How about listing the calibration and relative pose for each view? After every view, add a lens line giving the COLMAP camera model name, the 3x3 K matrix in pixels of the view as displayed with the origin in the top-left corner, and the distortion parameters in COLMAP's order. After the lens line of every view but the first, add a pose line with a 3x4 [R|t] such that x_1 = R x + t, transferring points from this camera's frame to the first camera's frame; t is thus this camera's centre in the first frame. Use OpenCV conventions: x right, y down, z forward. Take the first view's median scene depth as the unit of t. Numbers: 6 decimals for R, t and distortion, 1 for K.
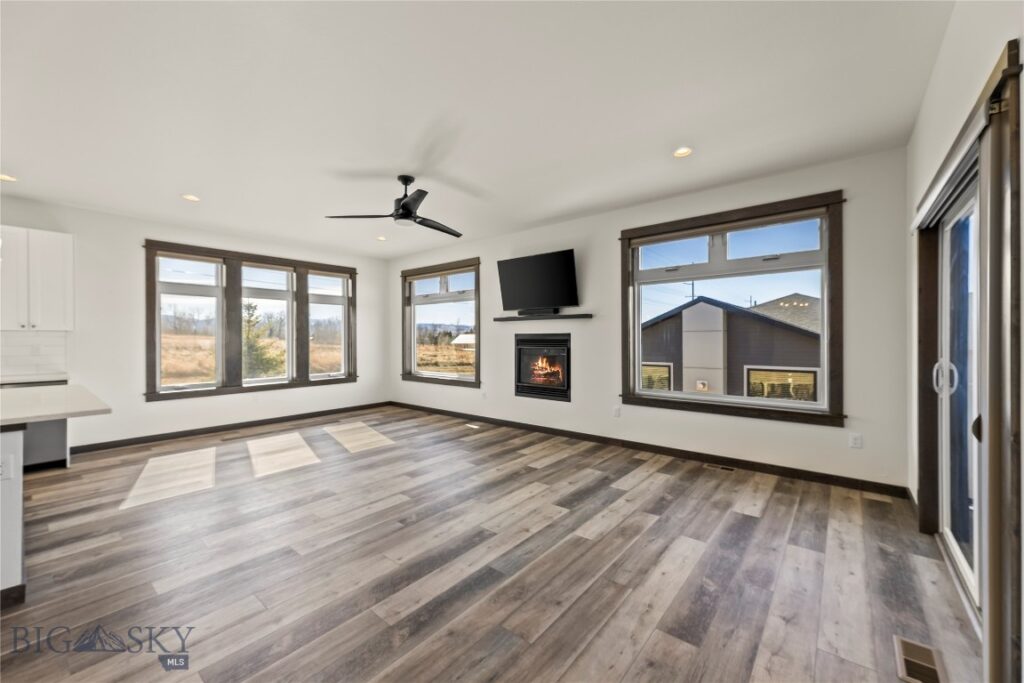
lens RADIAL K [[403.2, 0, 519.5], [0, 403.2, 337.9], [0, 0, 1]] dist [0.000648, -0.000069]
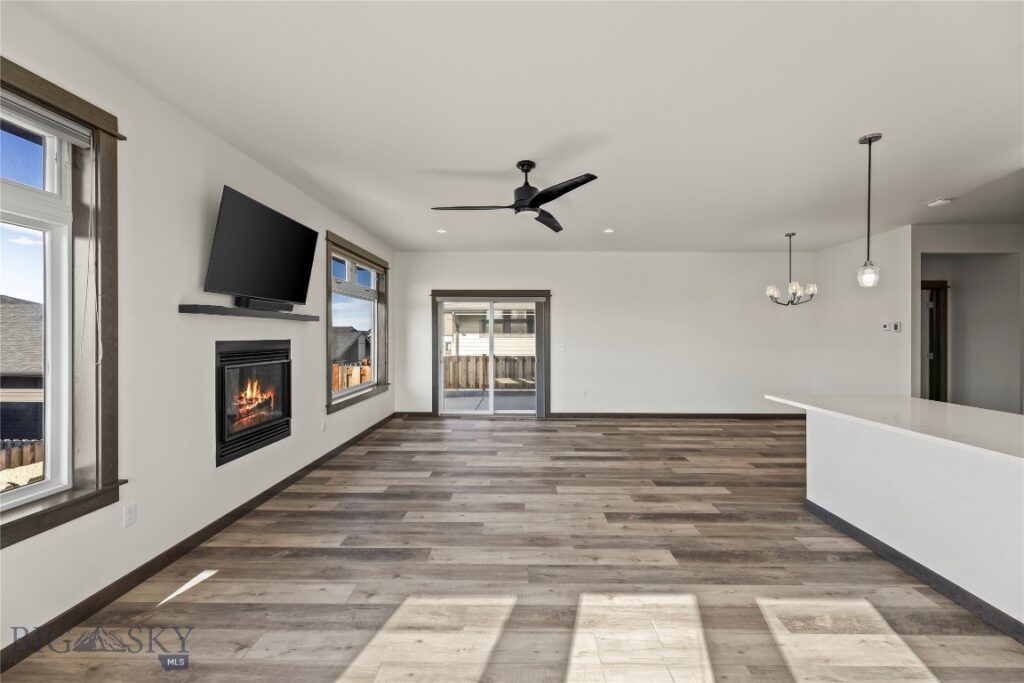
lens RADIAL K [[403.2, 0, 519.5], [0, 403.2, 337.9], [0, 0, 1]] dist [0.000648, -0.000069]
pose [[-0.620761, -0.001518, 0.783998, -0.662775], [0.001193, 0.999995, 0.002881, -0.016055], [-0.783999, 0.002724, -0.620757, 1.078922]]
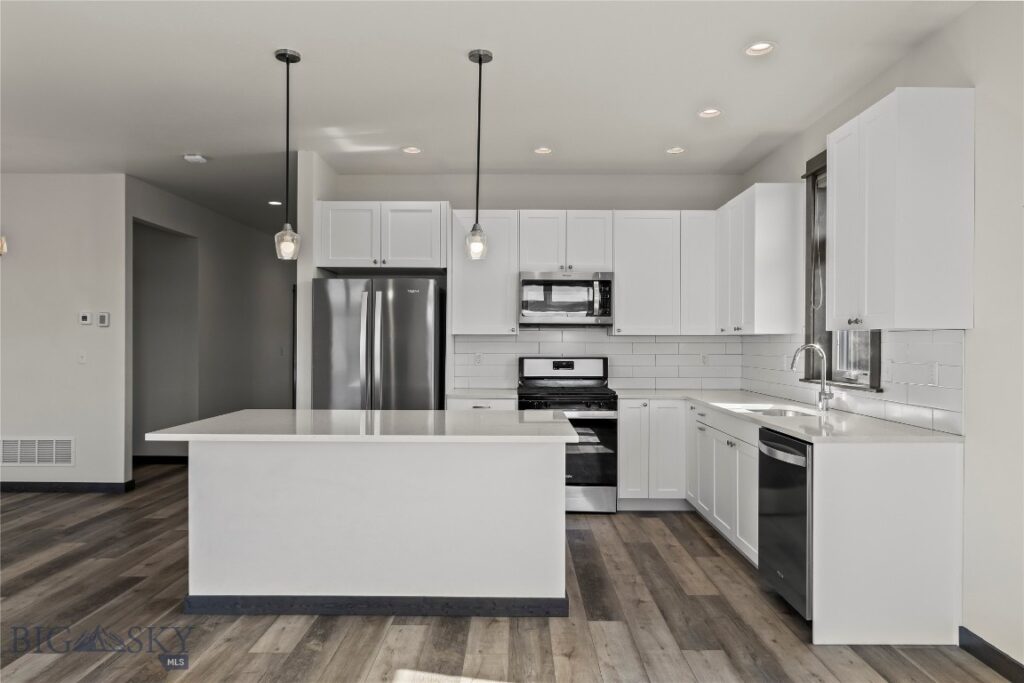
lens RADIAL K [[663.0, 0, 512.0], [0, 663.0, 341.5], [0, 0, 1]] dist [-0.004676, -0.000416]
pose [[-0.784148, -0.000389, -0.620574, -0.315413], [-0.000745, 1.000000, 0.000315, -0.003579], [0.620574, 0.000709, -0.784148, 1.019727]]
